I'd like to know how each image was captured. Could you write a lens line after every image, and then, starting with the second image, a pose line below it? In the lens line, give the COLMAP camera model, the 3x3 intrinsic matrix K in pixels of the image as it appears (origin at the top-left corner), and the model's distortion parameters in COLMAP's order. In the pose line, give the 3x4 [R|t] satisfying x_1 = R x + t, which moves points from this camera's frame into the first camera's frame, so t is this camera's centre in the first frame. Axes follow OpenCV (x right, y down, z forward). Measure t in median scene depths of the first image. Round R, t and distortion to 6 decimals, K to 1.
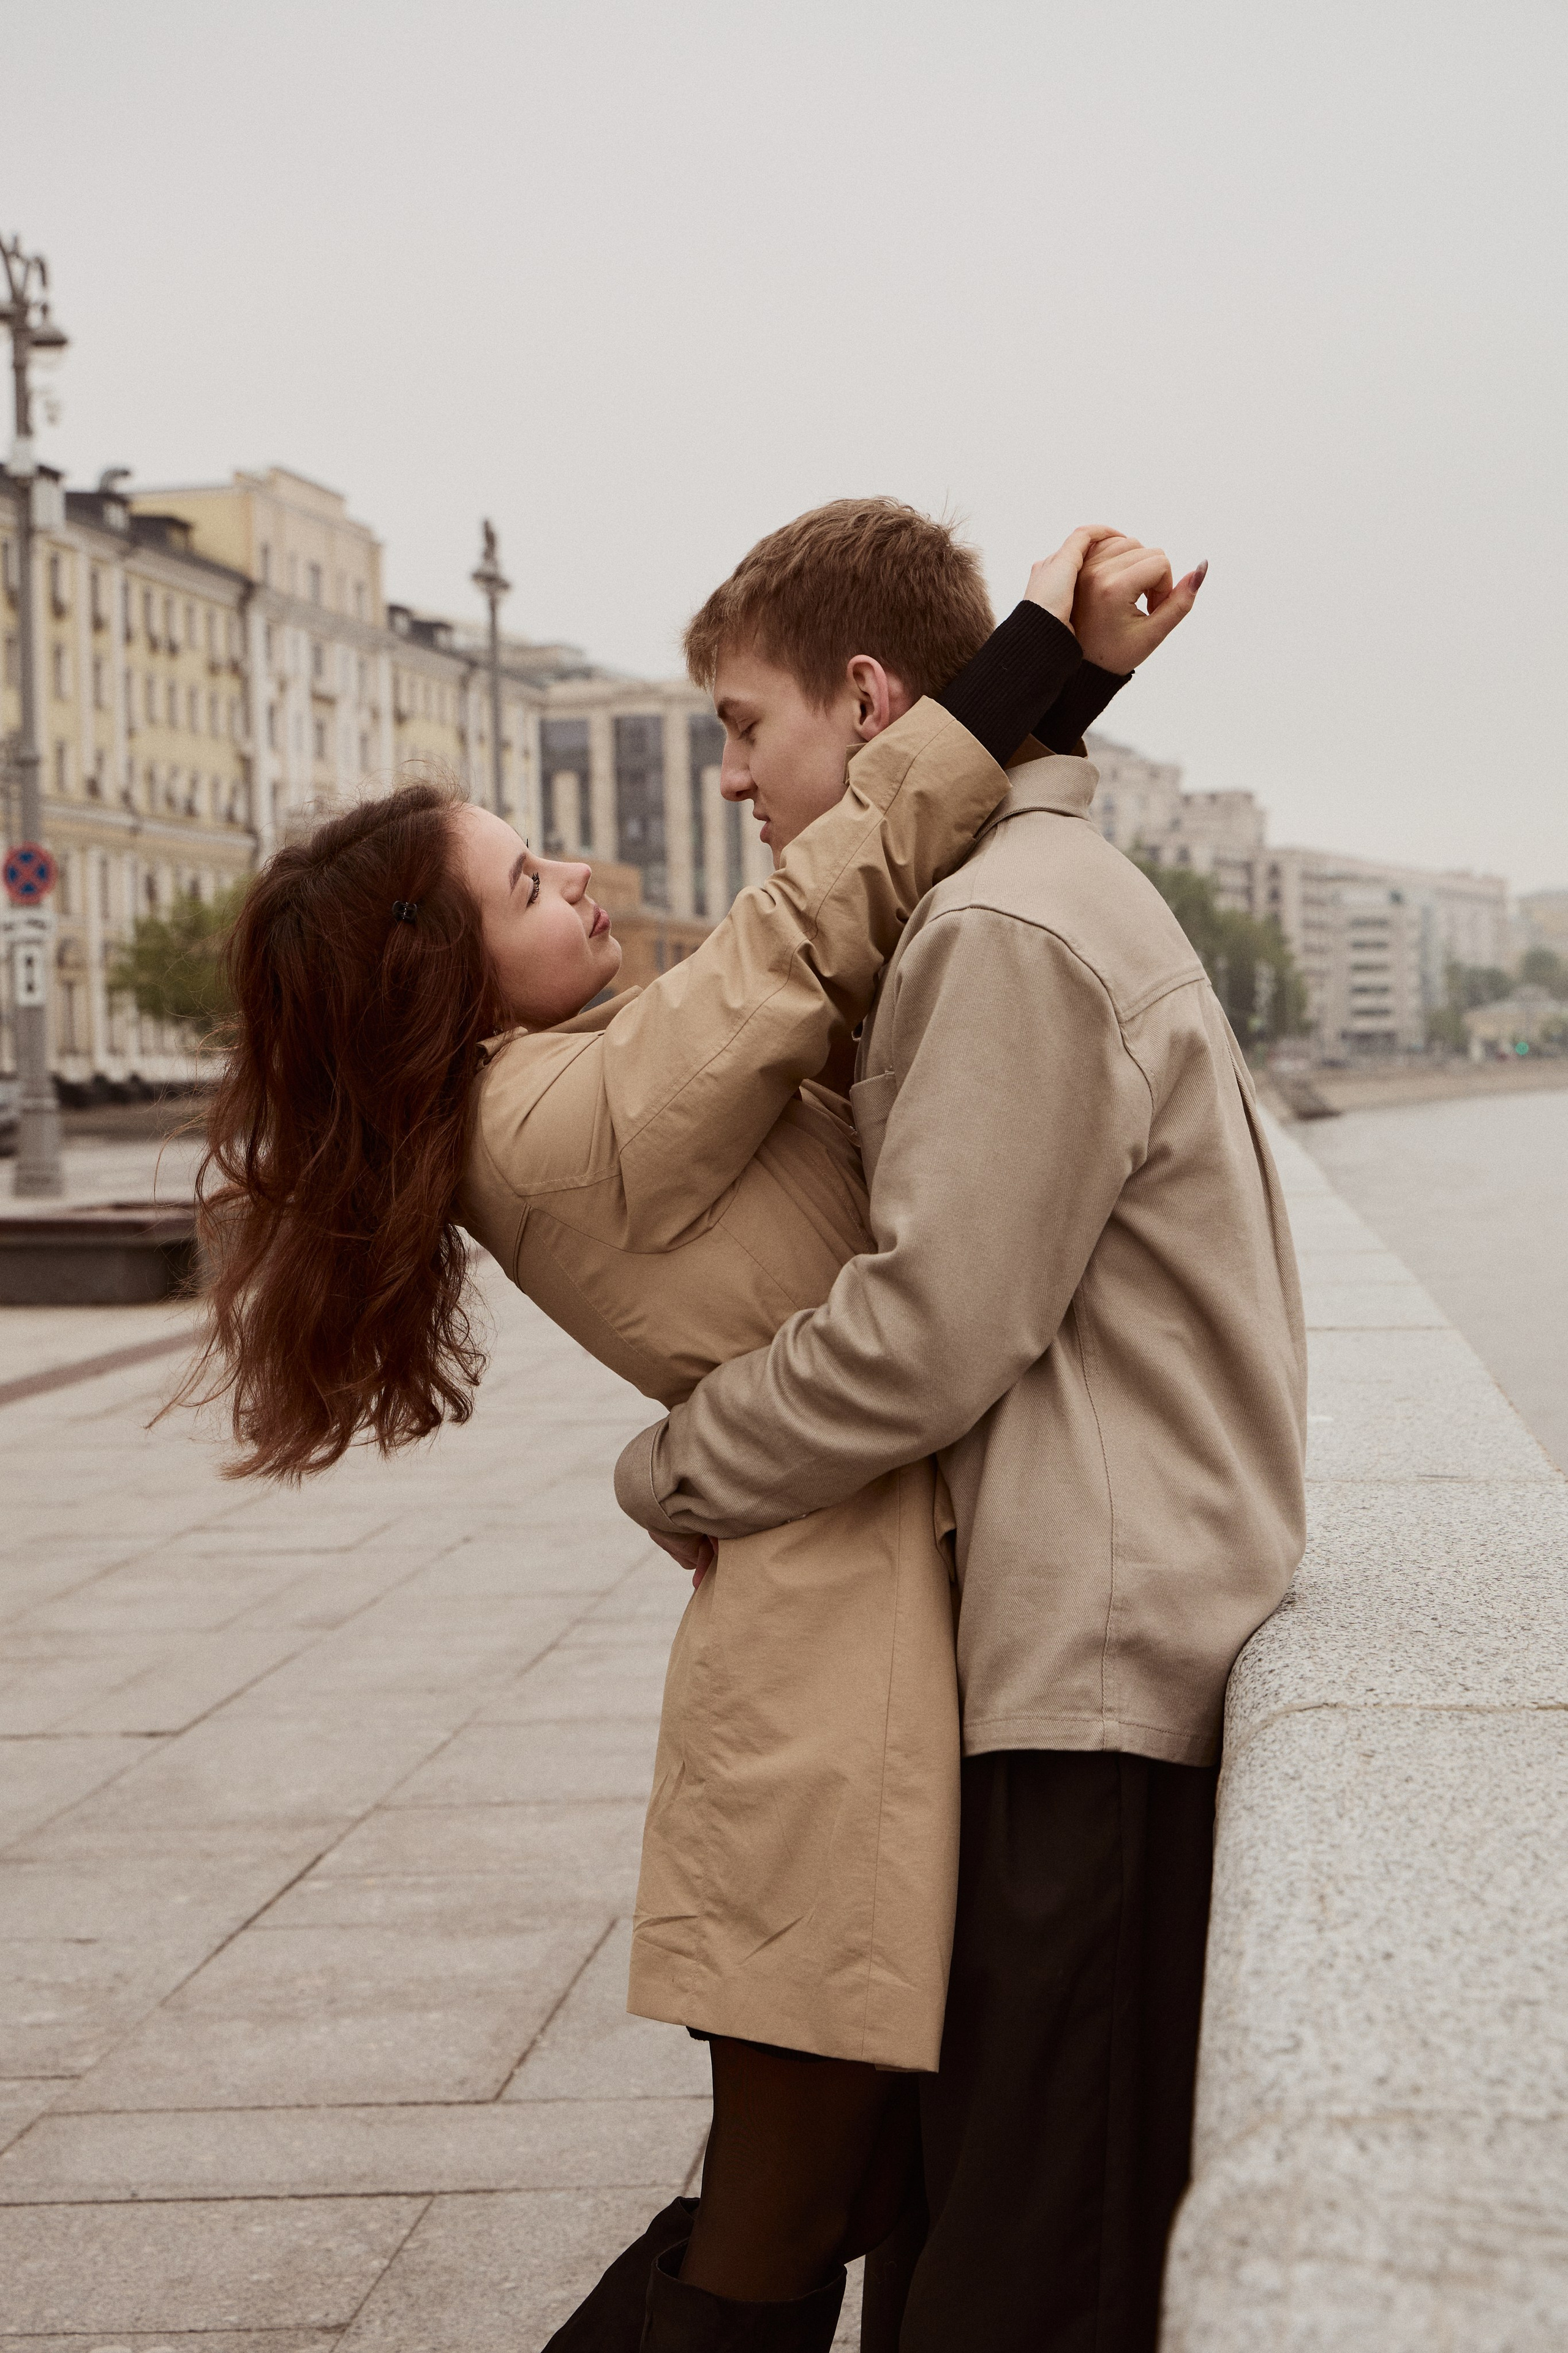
lens RADIAL K [[4001.3, 0, 786.8], [0, 4001.3, 1176.3], [0, 0, 1]] dist [0.072941, 0.000000]
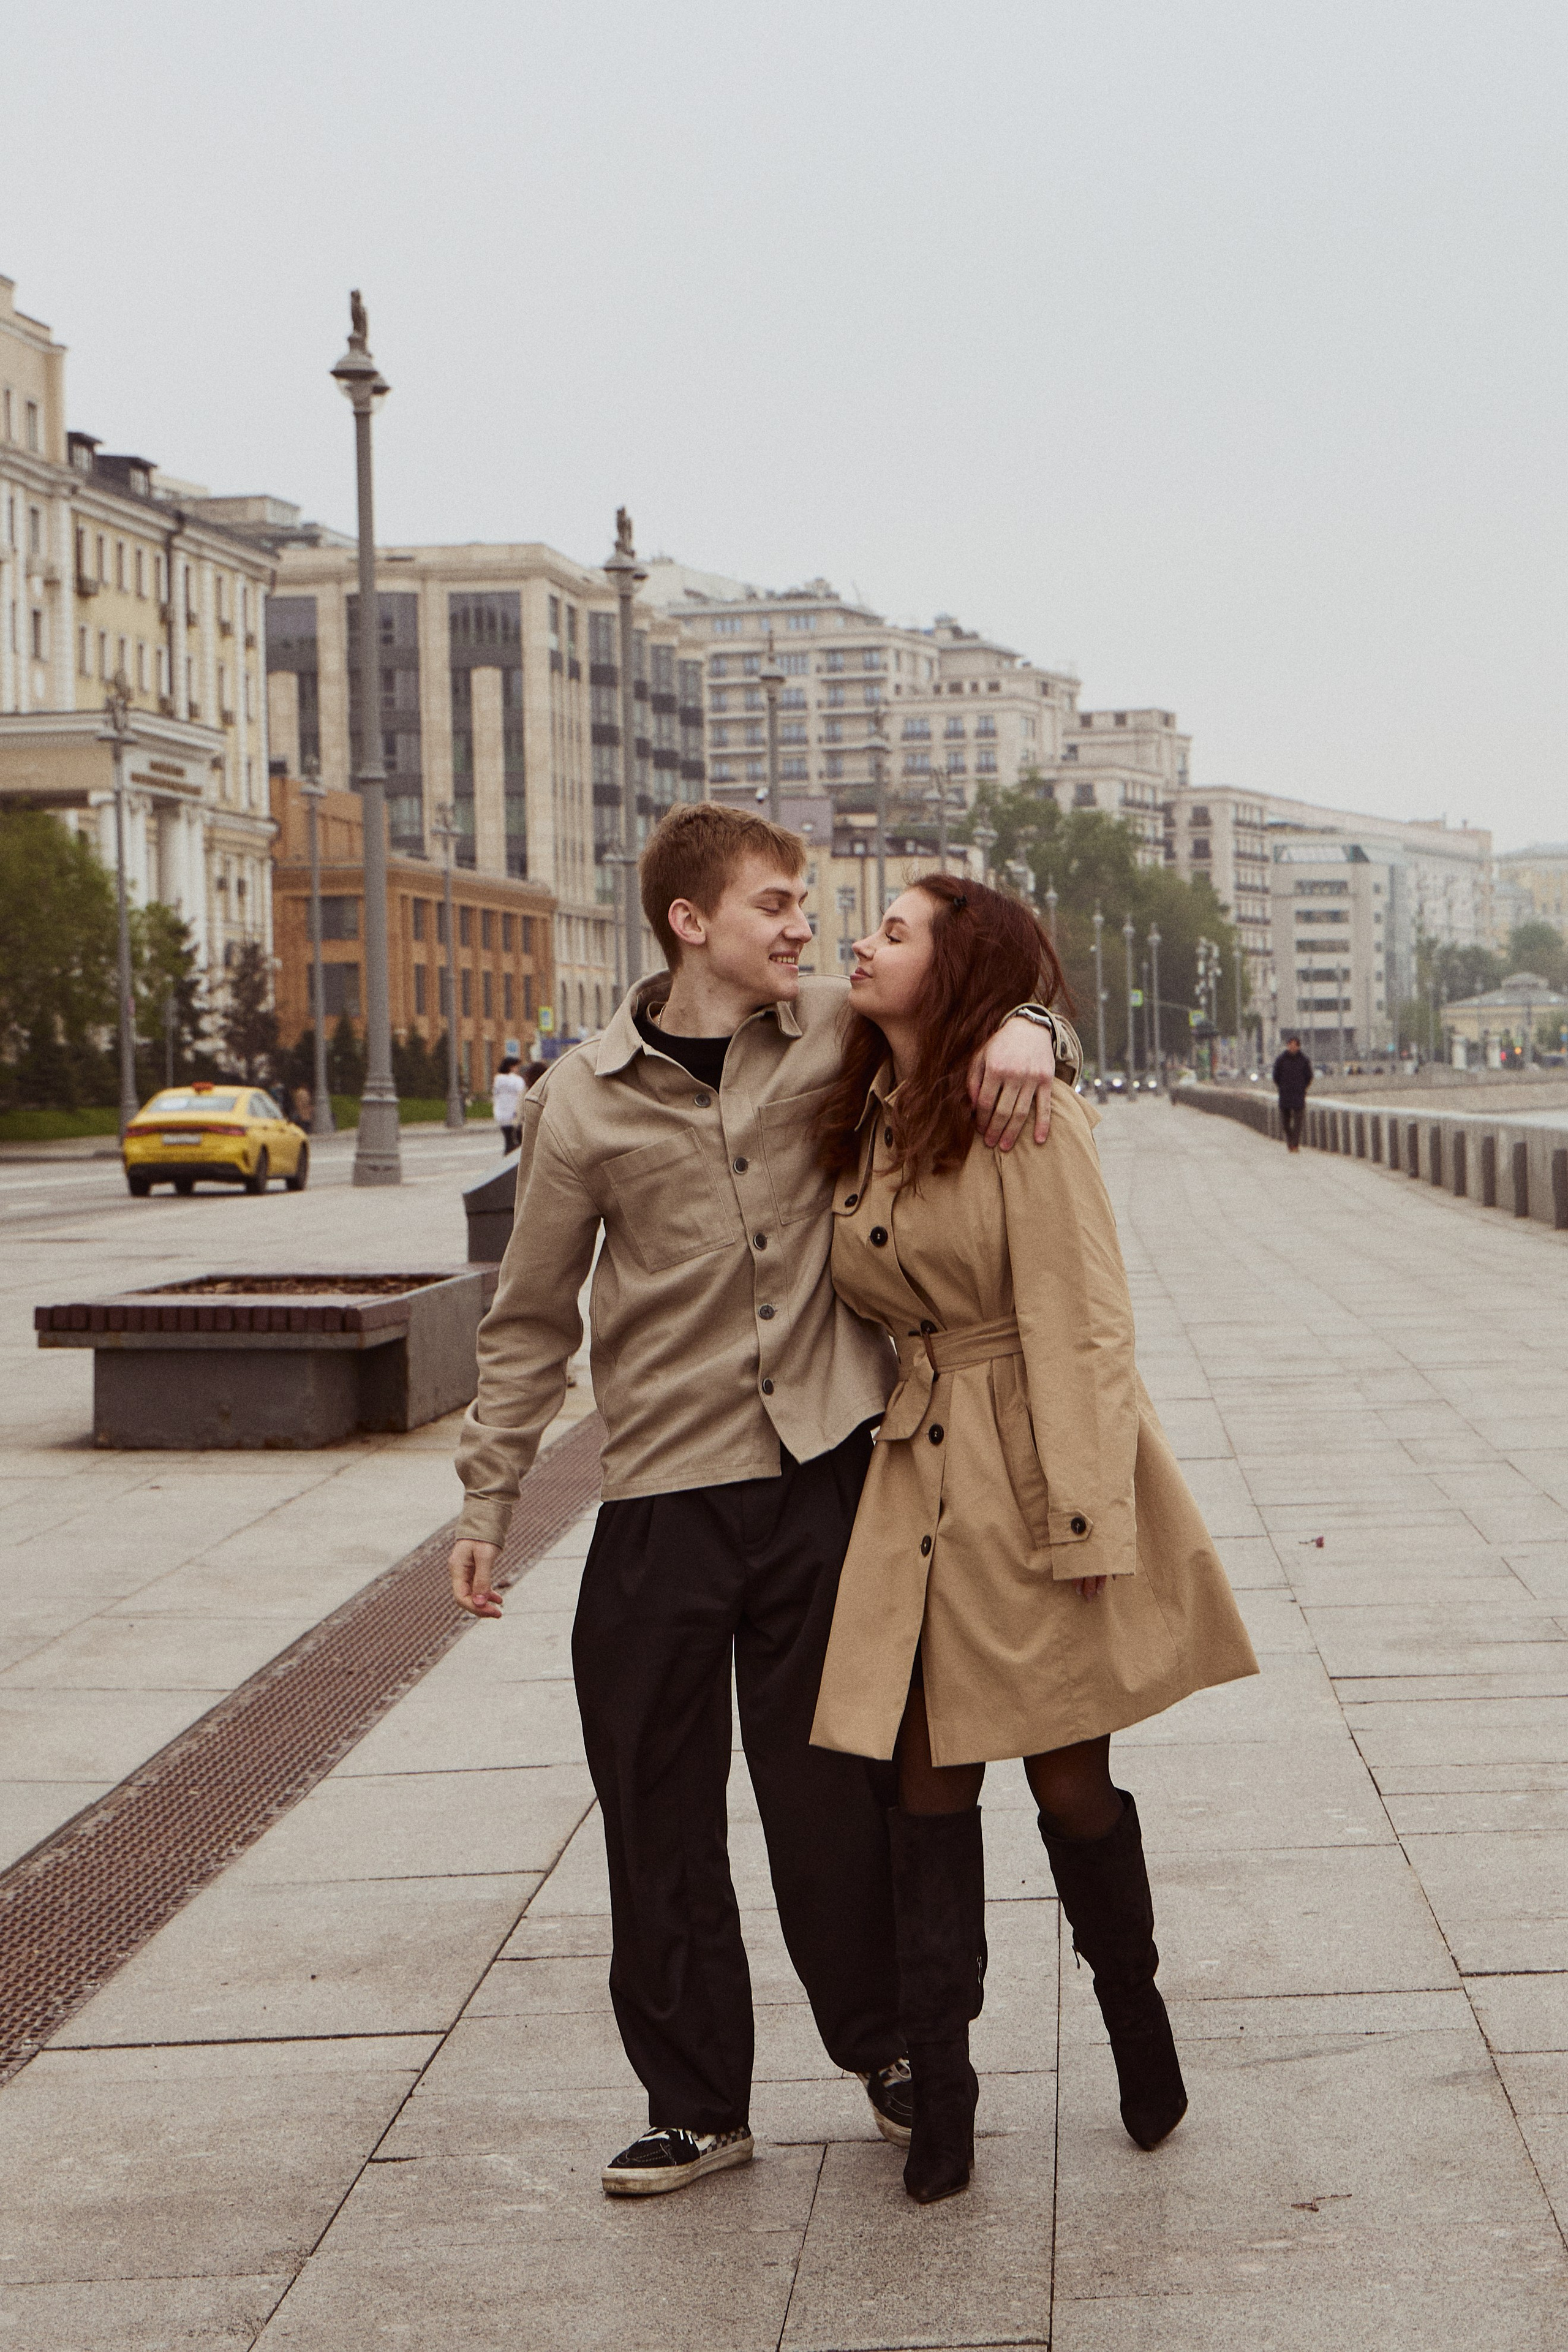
lens RADIAL K [[5040.7, 0, 781.3], [0, 5040.7, 1176.4], [0, 0, 1]] dist [0.121965, 0.000000]
pose [[0.995656, 0.004591, 0.092999, -0.054847], [-0.003922, 0.999965, -0.007377, -0.001266], [-0.093030, 0.006981, 0.995639, 0.072136]]
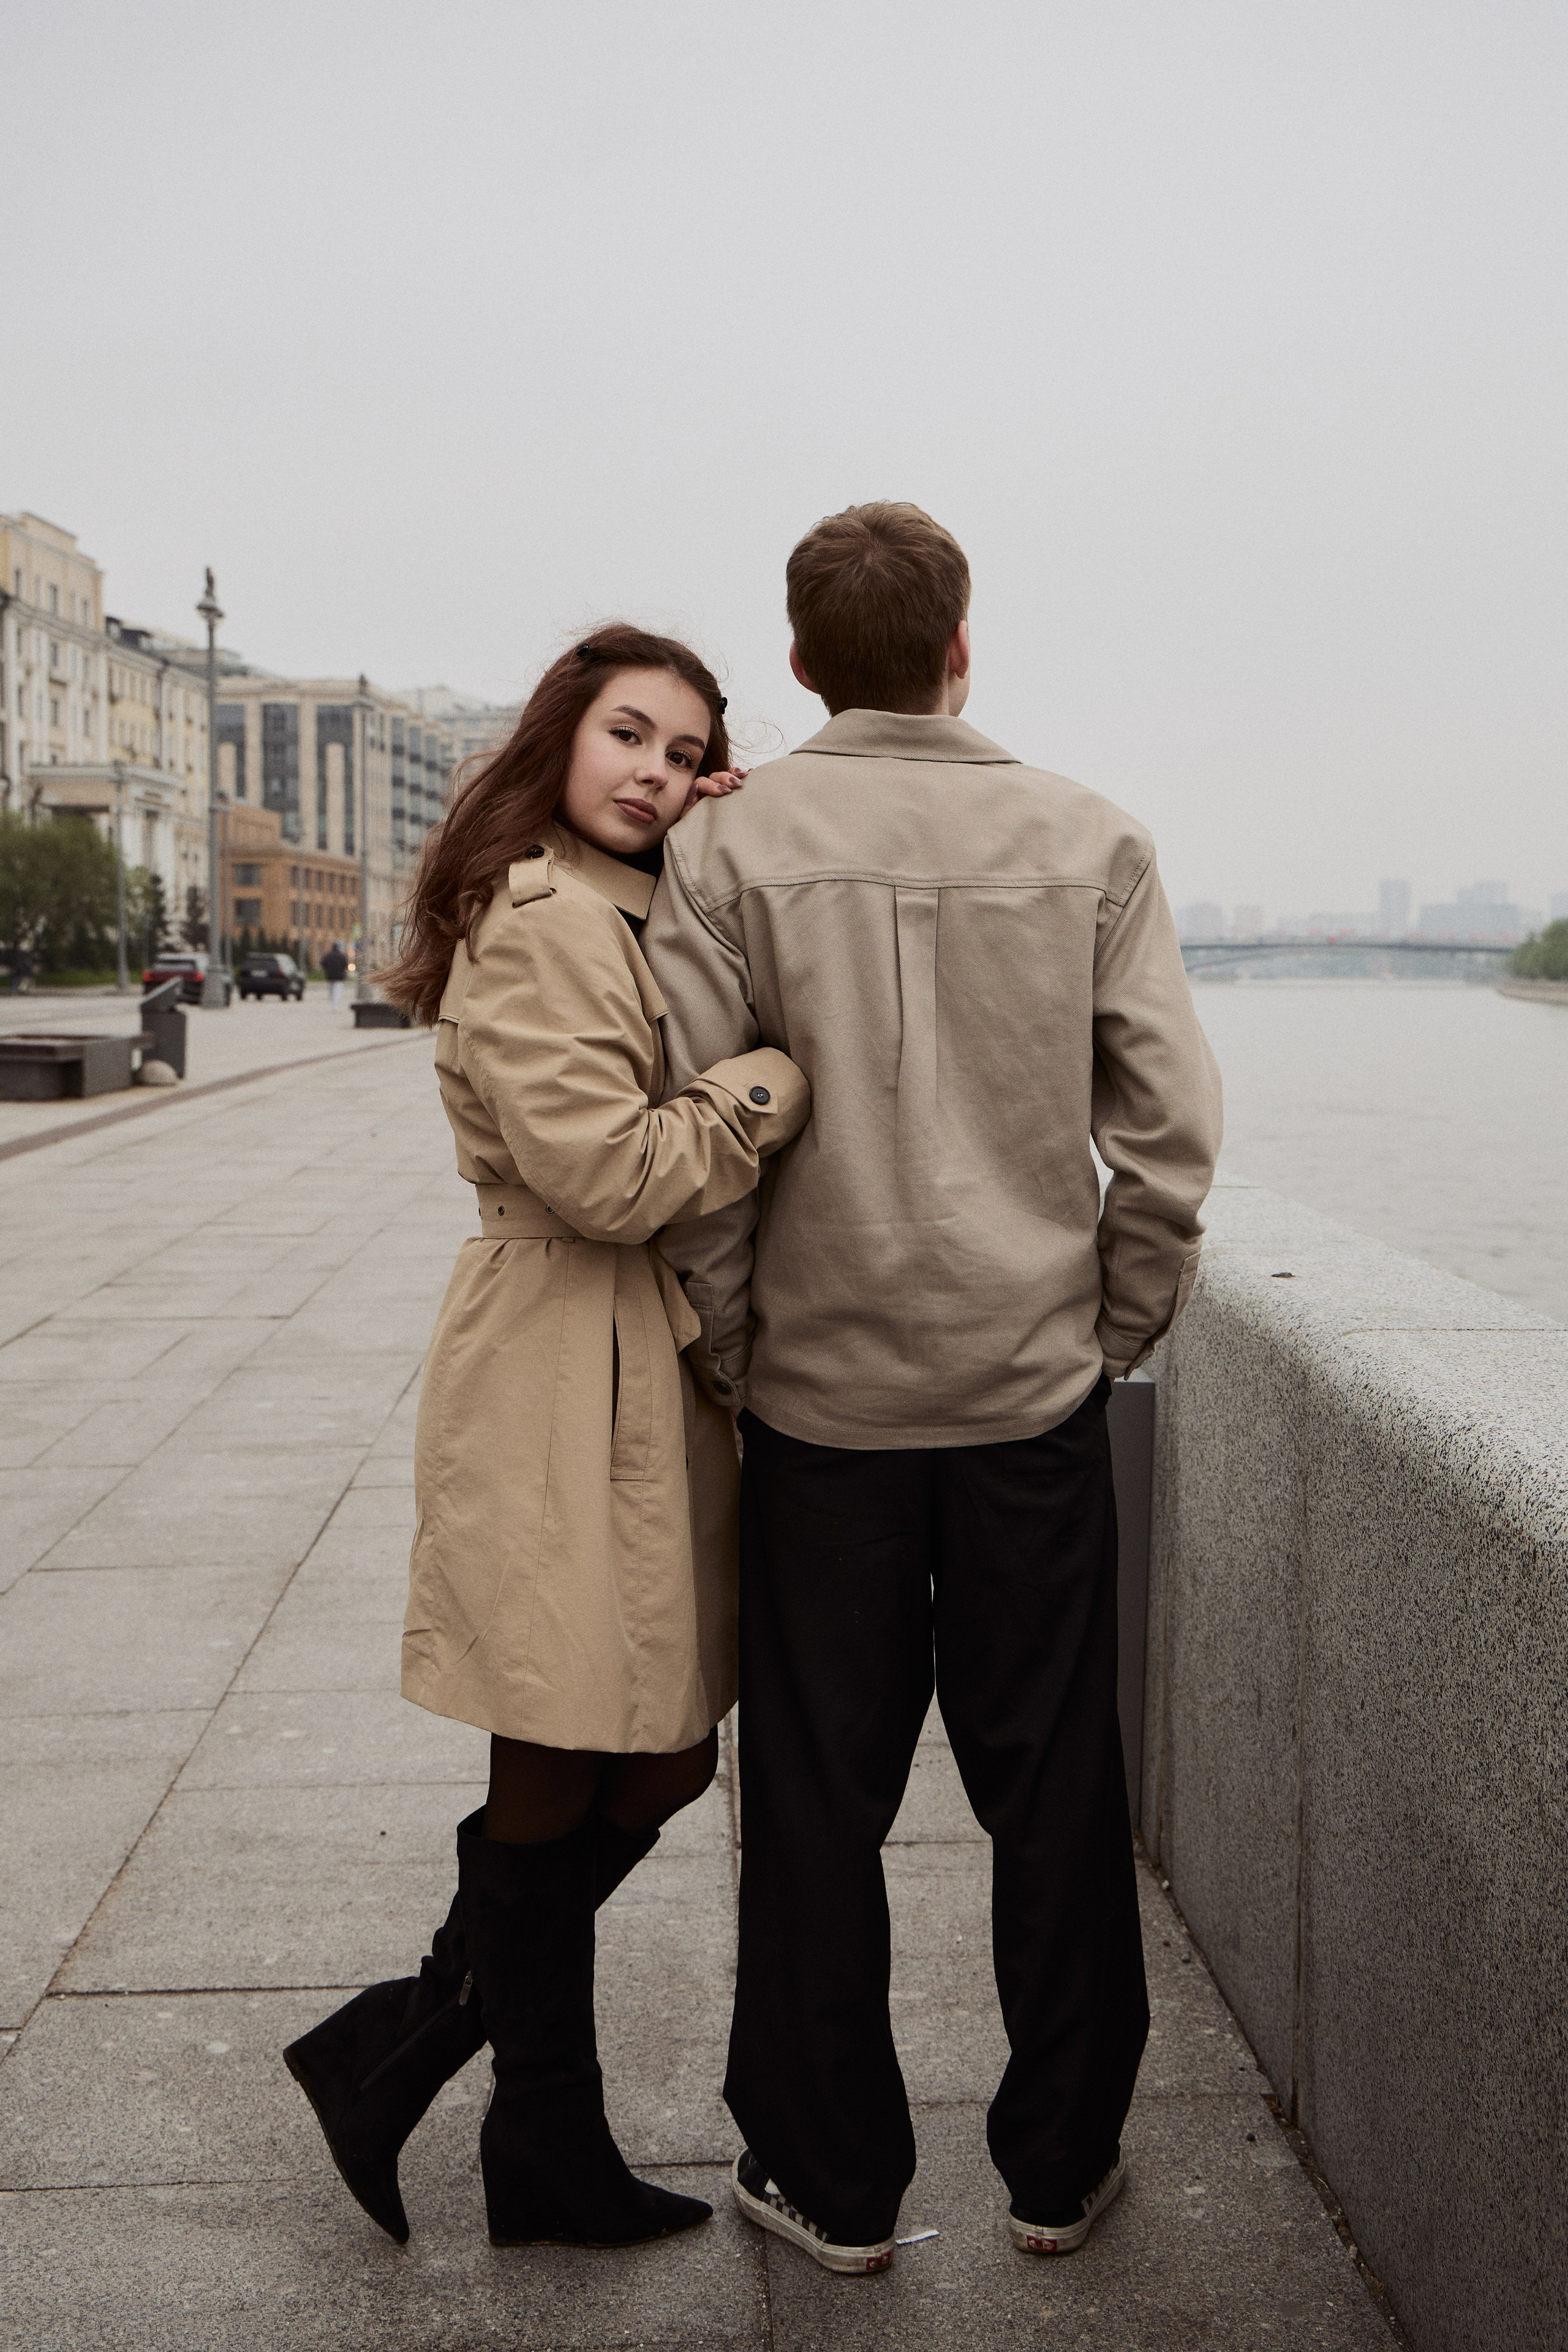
lens RADIAL K [[2909.1, 0, 719.7], [0, 2909.1, 1169.8], [0, 0, 1]] dist [0.072571, 0.000000]
pose [[0.990886, 0.022764, 0.132769, -0.018377], [-0.028414, 0.998762, 0.040821, 0.001860], [-0.131676, -0.044221, 0.990306, -0.043283]]
